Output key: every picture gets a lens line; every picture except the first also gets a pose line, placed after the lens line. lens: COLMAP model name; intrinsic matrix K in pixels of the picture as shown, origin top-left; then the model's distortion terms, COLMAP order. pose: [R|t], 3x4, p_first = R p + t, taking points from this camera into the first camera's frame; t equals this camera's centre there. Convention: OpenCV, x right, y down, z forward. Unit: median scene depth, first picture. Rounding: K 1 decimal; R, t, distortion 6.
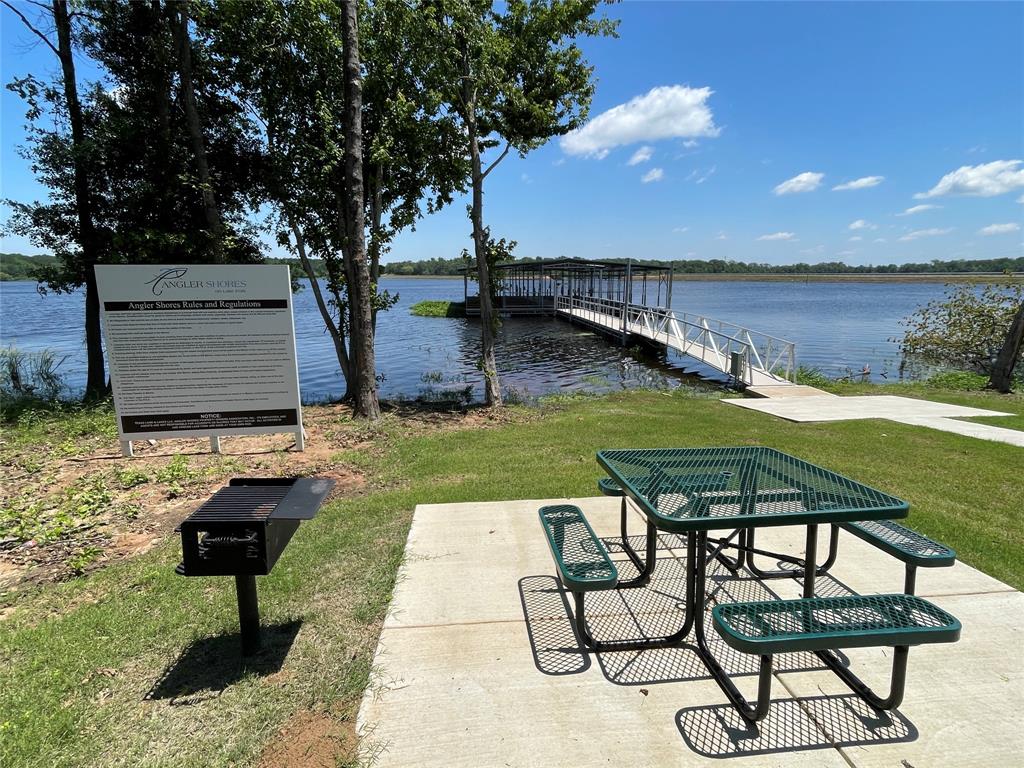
lens RADIAL K [[516.0, 0, 508.9], [0, 516.0, 376.5], [0, 0, 1]] dist [-0.004847, -0.000863]
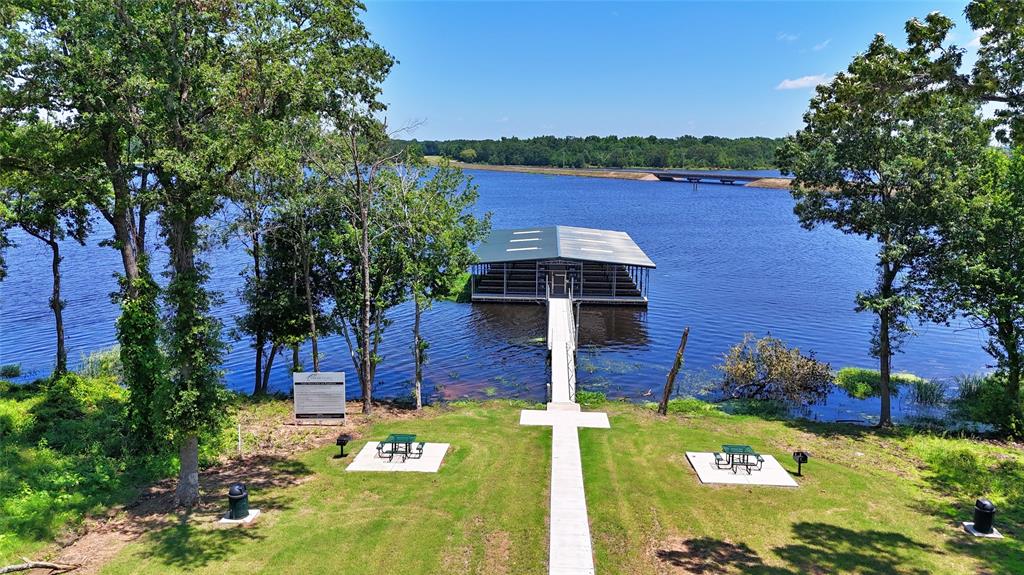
lens RADIAL K [[751.0, 0, 512.0], [0, 751.0, 287.5], [0, 0, 1]] dist [0.029484, -0.000205]
pose [[0.989971, 0.040551, -0.135326, 1.330289], [-0.042367, 0.999046, -0.010564, -0.770831], [0.134769, 0.016191, 0.990745, -3.809642]]
